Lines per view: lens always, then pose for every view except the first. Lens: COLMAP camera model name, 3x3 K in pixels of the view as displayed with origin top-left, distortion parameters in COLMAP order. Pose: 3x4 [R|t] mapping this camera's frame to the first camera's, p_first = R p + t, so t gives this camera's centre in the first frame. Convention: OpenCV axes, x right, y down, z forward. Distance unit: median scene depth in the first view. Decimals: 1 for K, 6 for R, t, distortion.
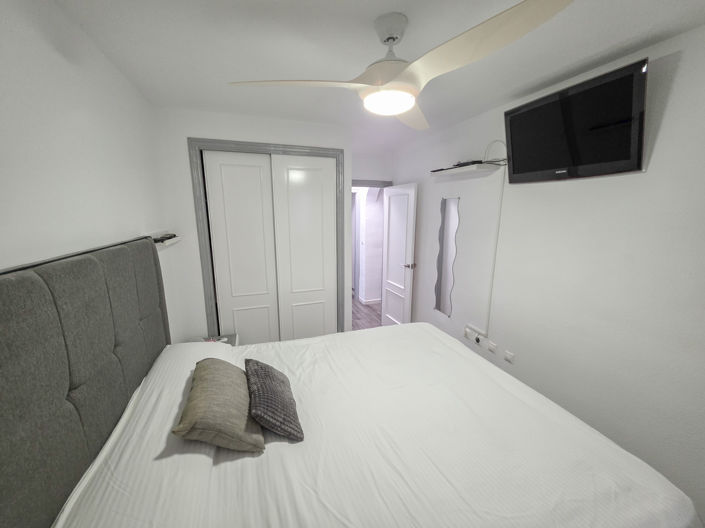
lens RADIAL K [[282.2, 0, 350.3], [0, 282.2, 265.1], [0, 0, 1]] dist [0.000891, -0.000541]
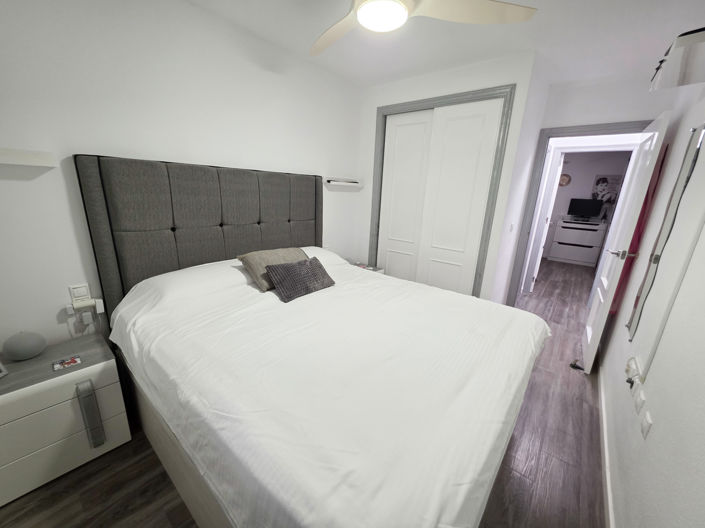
lens RADIAL K [[282.2, 0, 346.0], [0, 282.2, 264.2], [0, 0, 1]] dist [0.000891, -0.000541]
pose [[0.528931, 0.245510, -0.812378, 0.555509], [-0.198570, 0.966472, 0.162792, 0.061229], [0.825107, 0.075208, 0.559948, 0.202316]]
